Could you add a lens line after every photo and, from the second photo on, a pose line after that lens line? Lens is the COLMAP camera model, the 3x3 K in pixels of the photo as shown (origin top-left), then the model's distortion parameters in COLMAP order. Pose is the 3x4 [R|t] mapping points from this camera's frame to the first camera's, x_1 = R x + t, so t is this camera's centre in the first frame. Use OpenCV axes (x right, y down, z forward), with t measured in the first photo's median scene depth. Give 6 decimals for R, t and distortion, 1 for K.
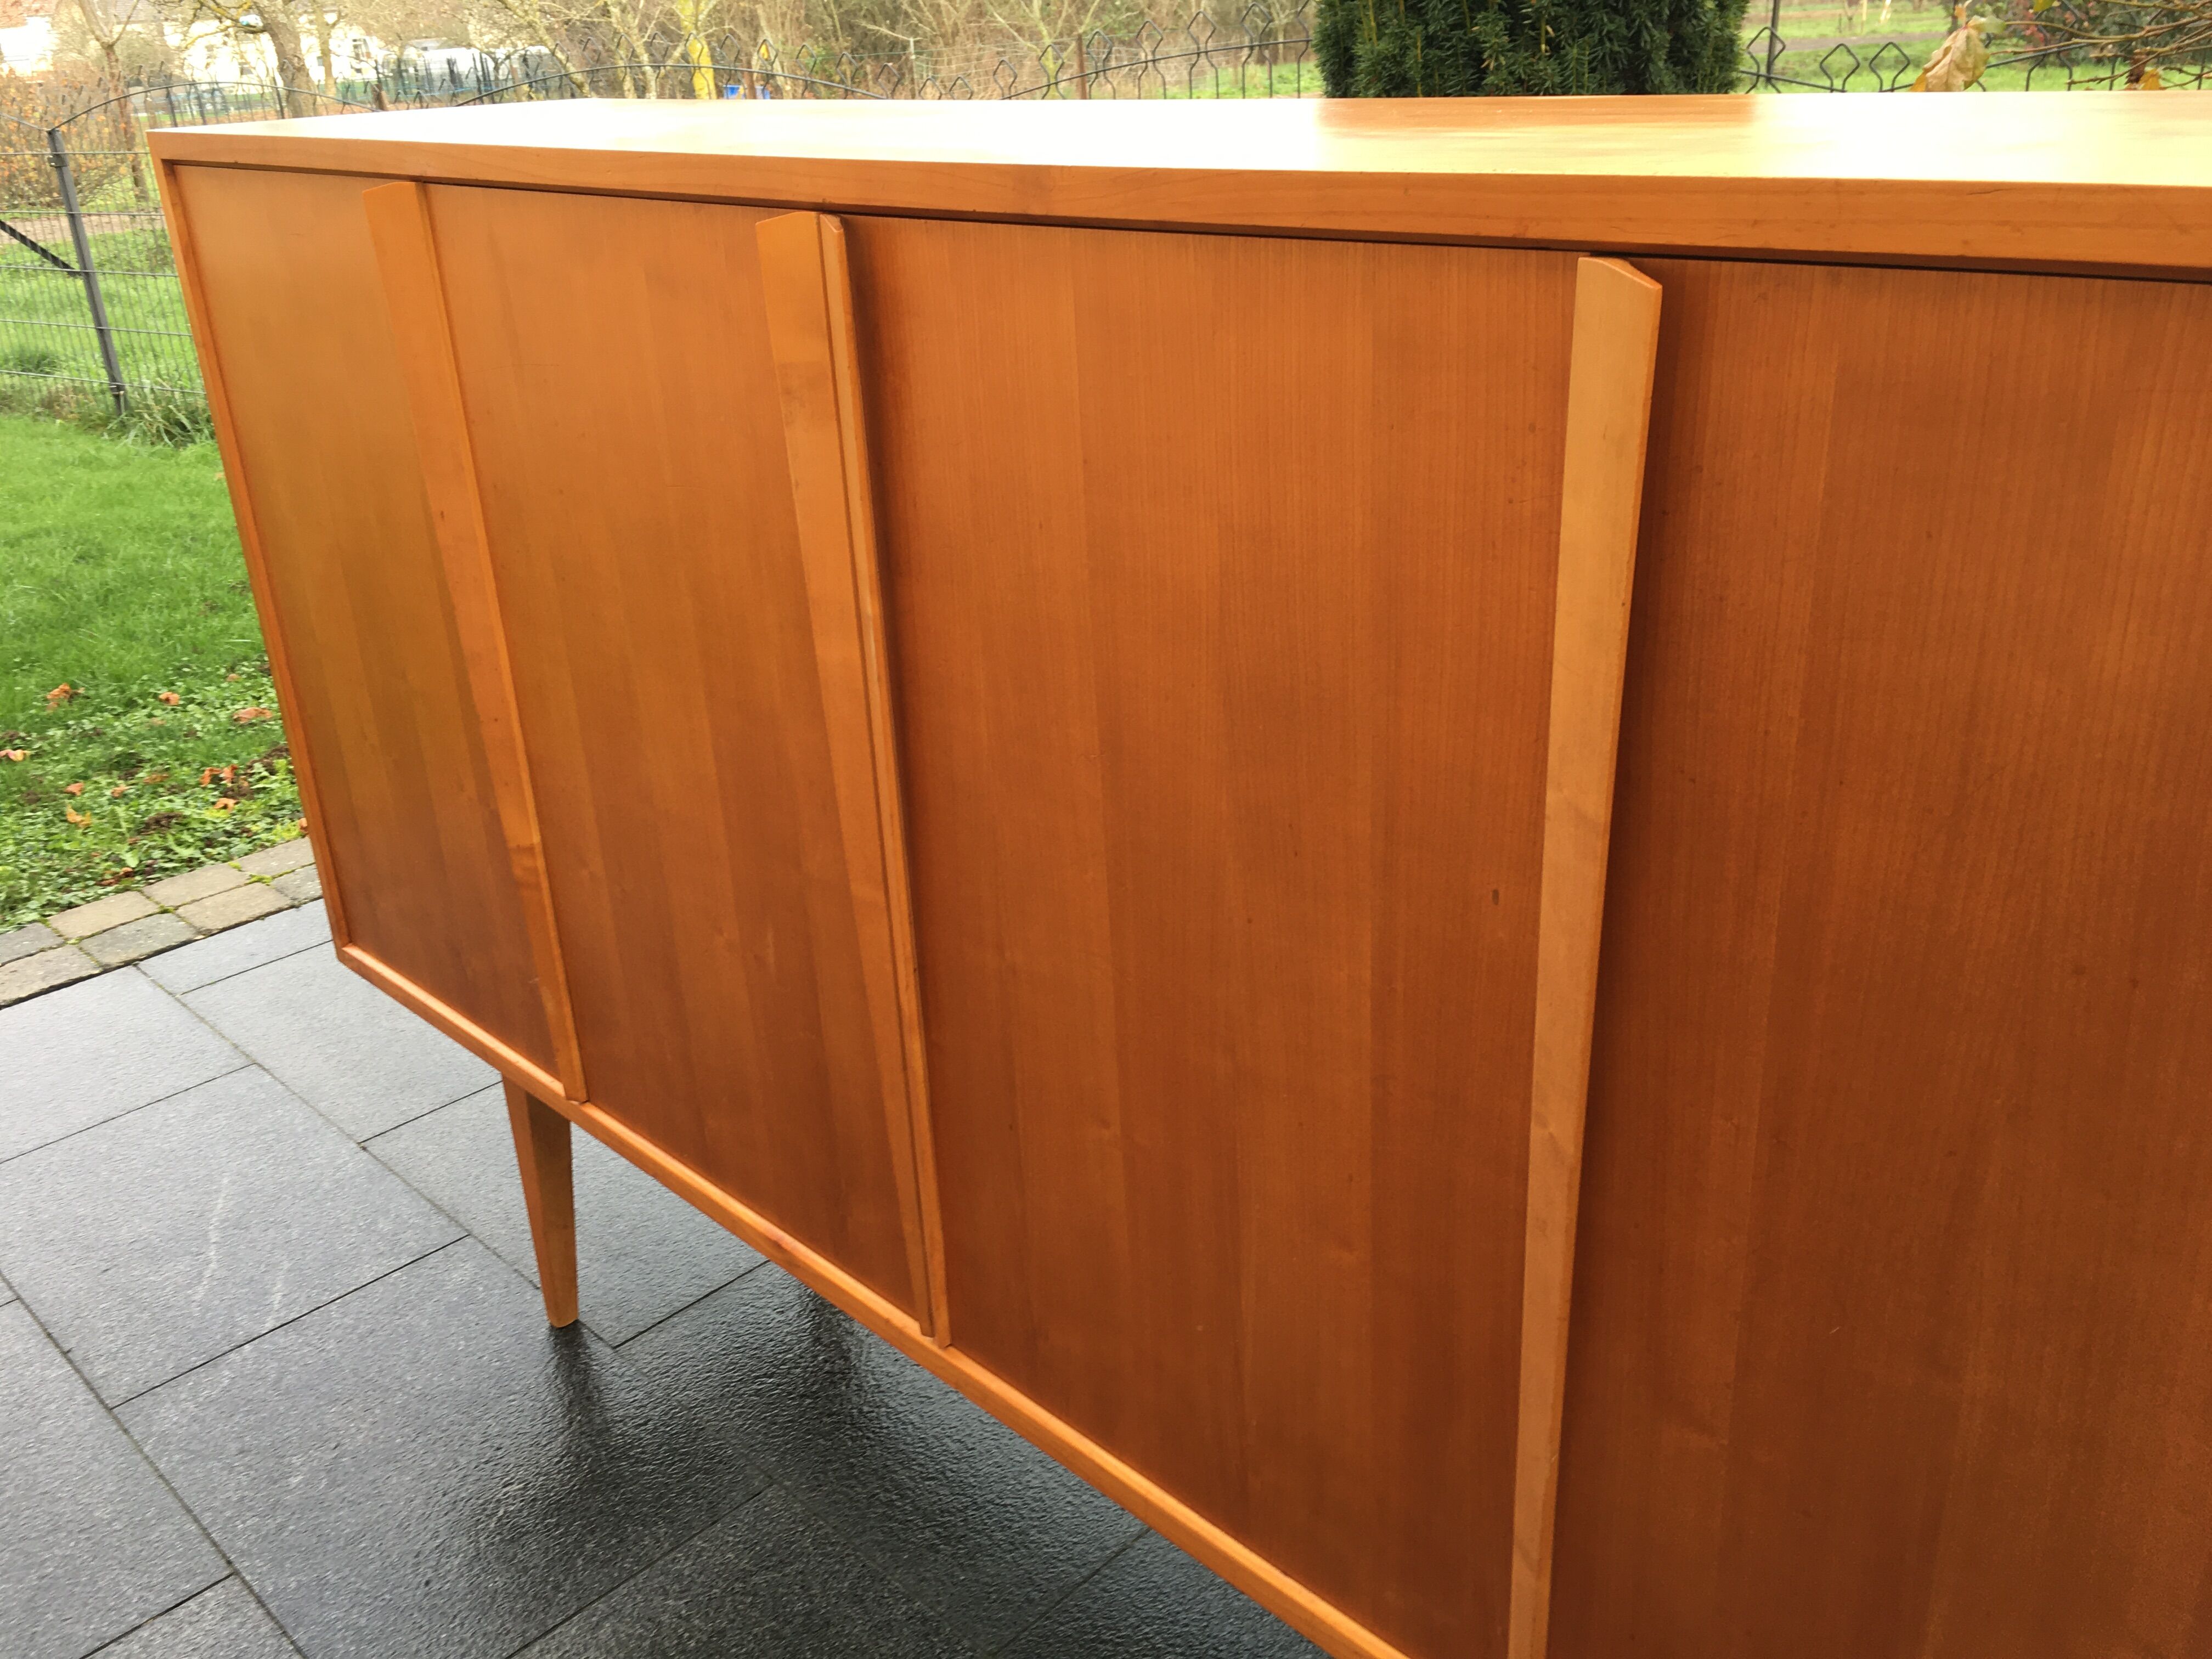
lens RADIAL K [[1862.6, 0, 1102.1], [0, 1862.6, 824.7], [0, 0, 1]] dist [0.073975, -0.101594]
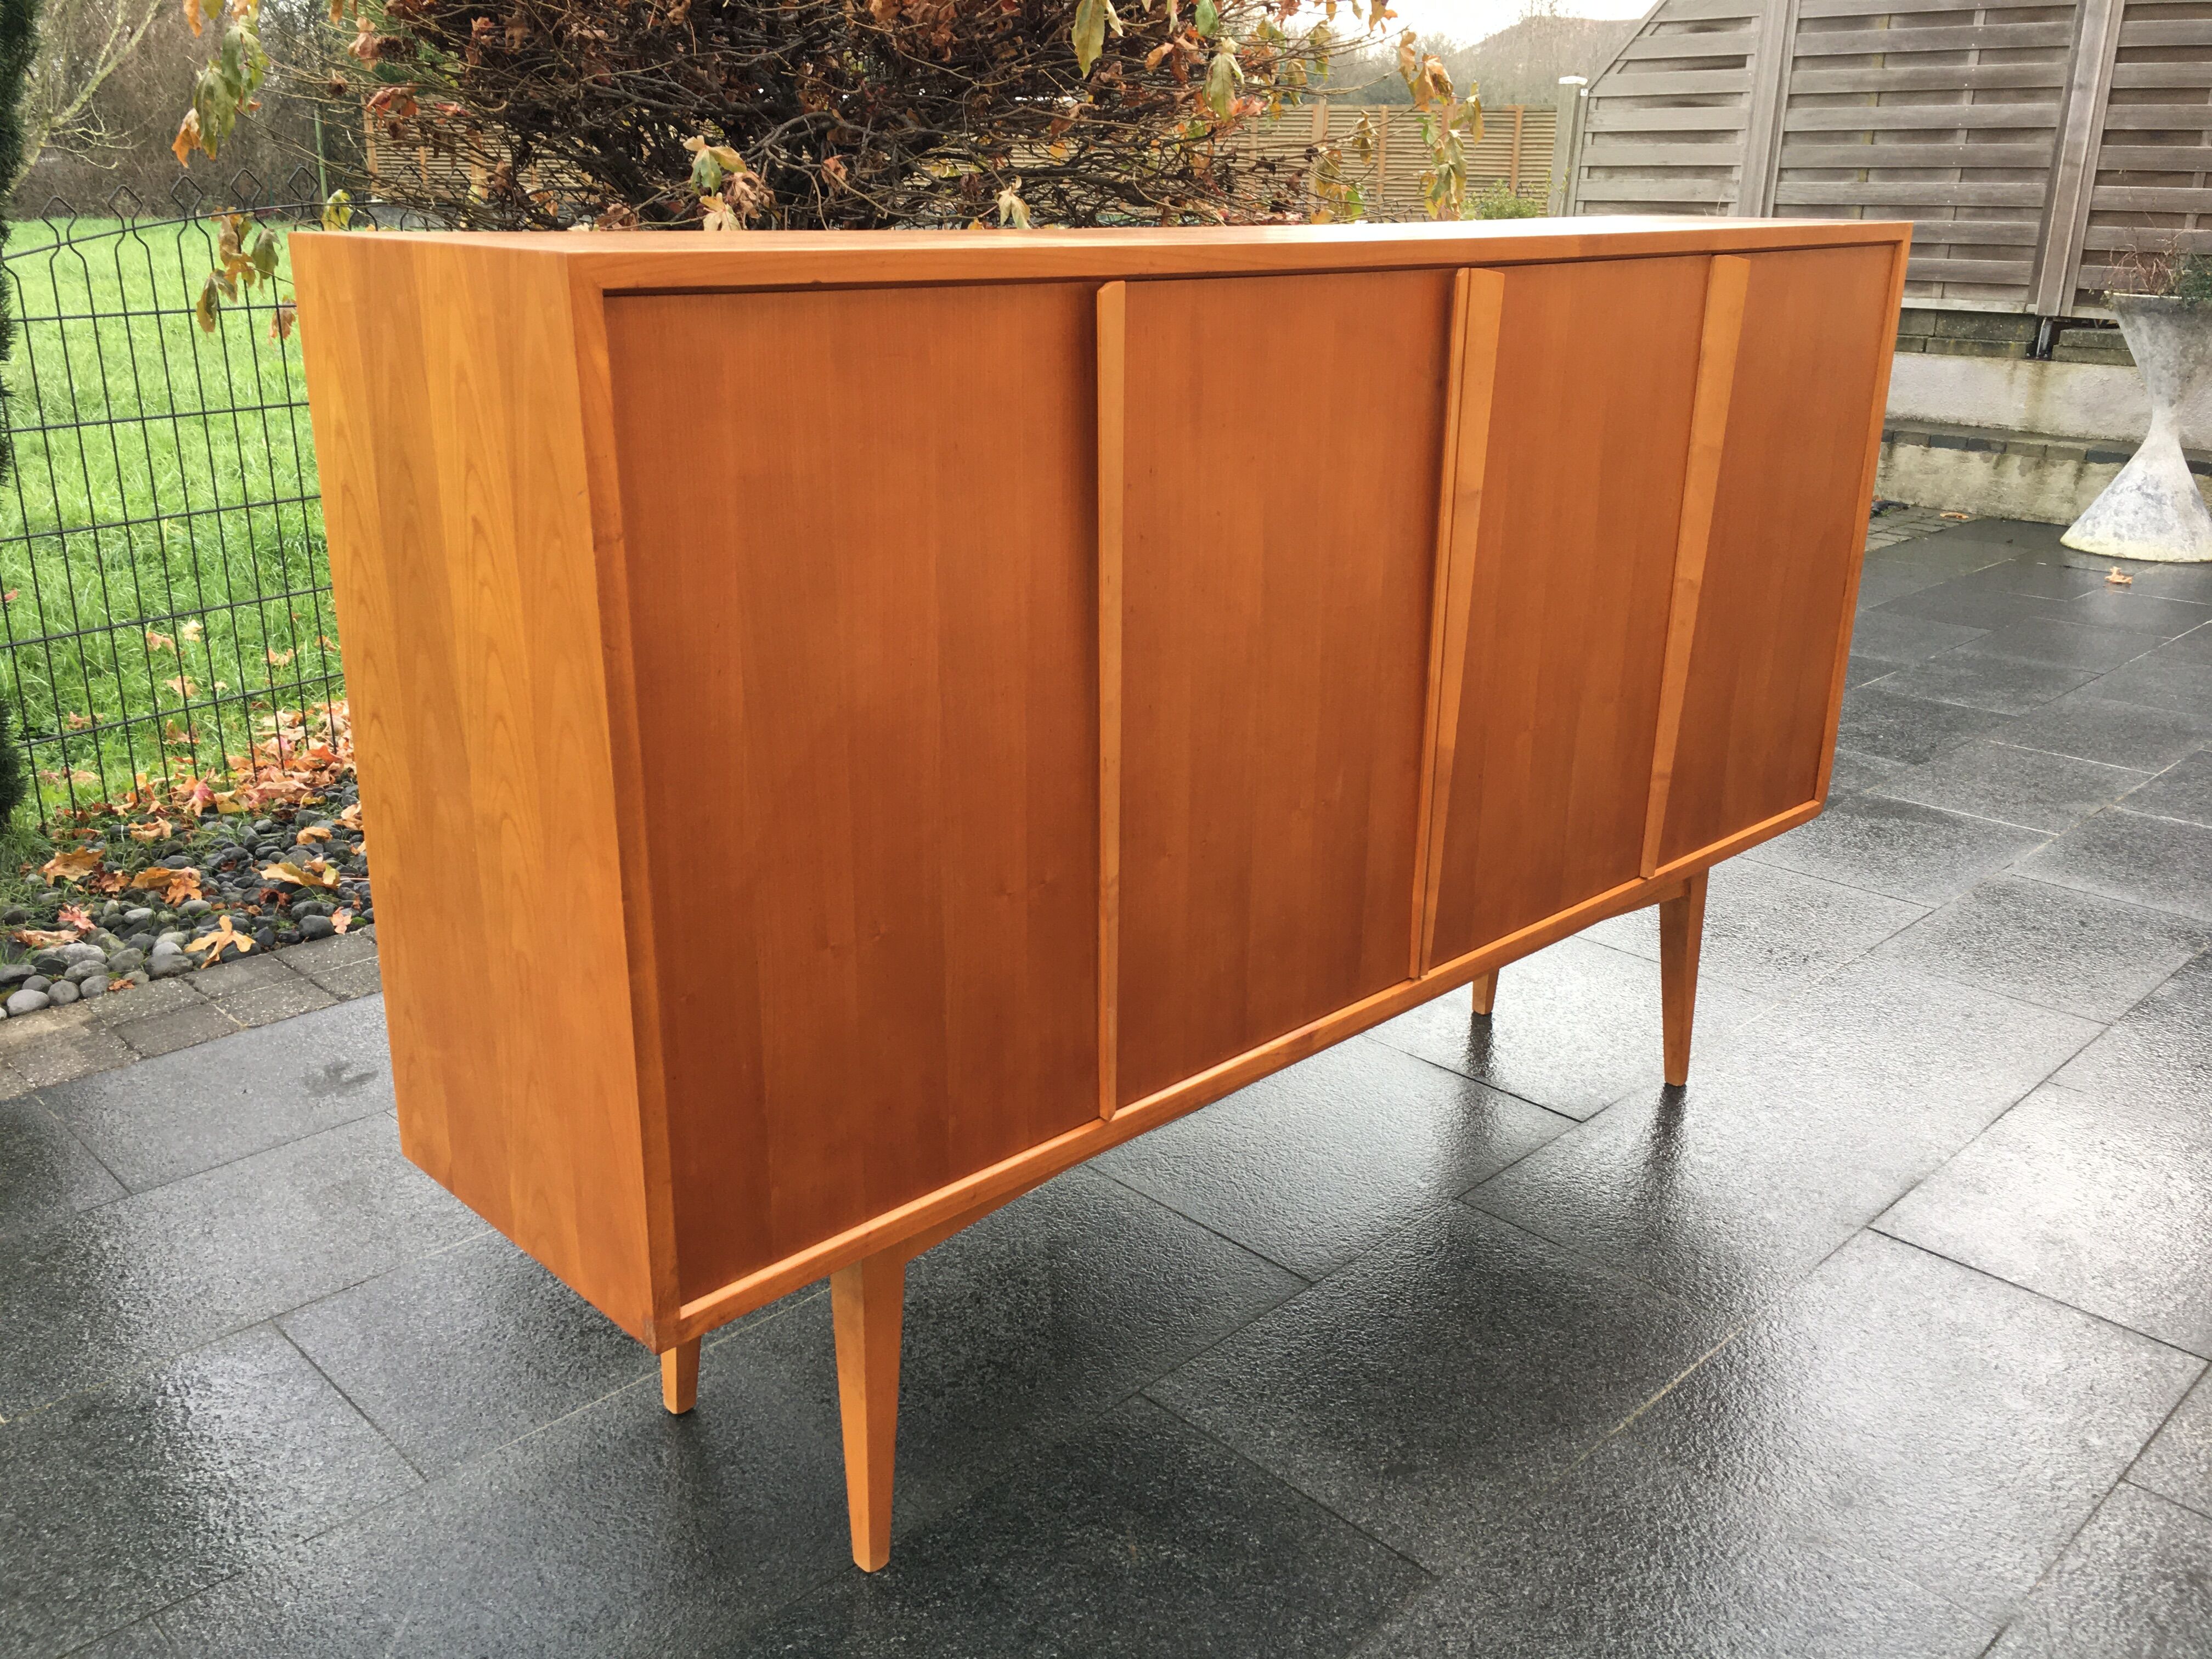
lens RADIAL K [[1862.6, 0, 1102.1], [0, 1862.6, 824.7], [0, 0, 1]] dist [0.073975, -0.101594]
pose [[0.012948, -0.283218, 0.958968, -0.868987], [0.387441, 0.885549, 0.256304, -0.192298], [-0.921804, 0.368225, 0.121196, 0.556614]]
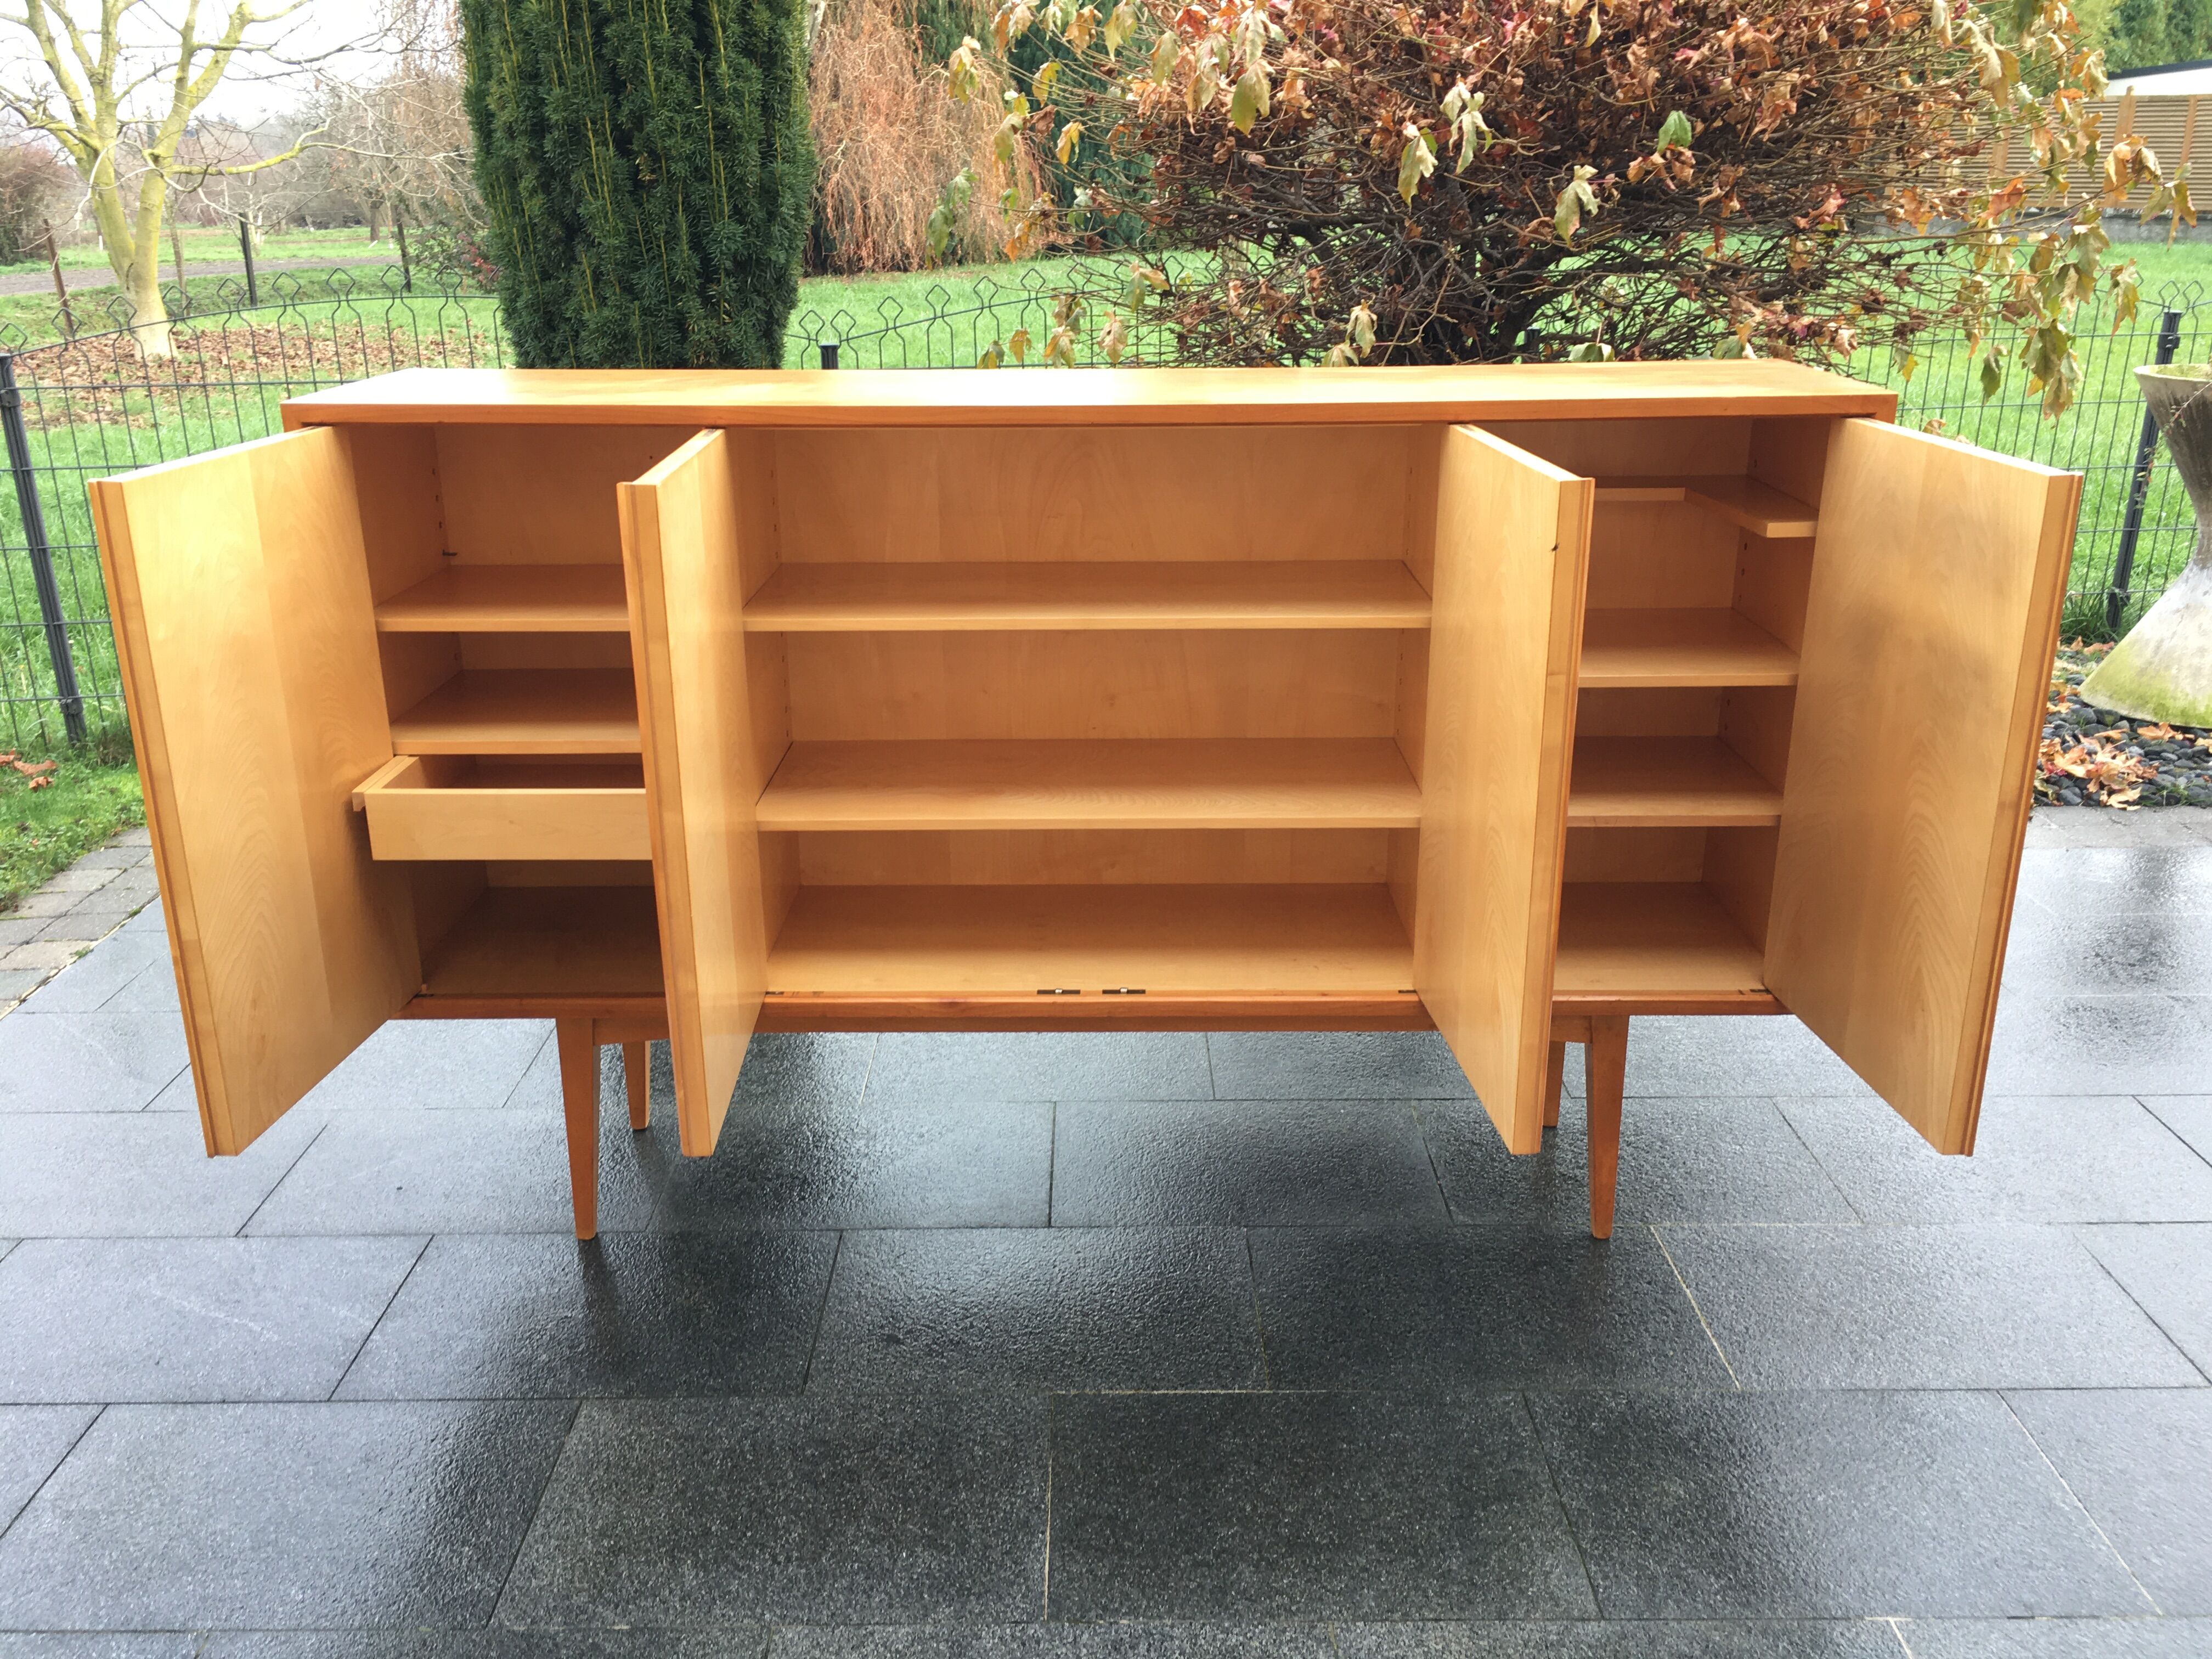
lens RADIAL K [[1849.7, 0, 1106.0], [0, 1849.7, 829.5], [0, 0, 1]] dist [0.073376, -0.100251]
pose [[0.706865, -0.189089, 0.681607, -0.741910], [0.255152, 0.966894, 0.003626, 0.058257], [-0.659727, 0.171350, 0.731710, -0.239146]]
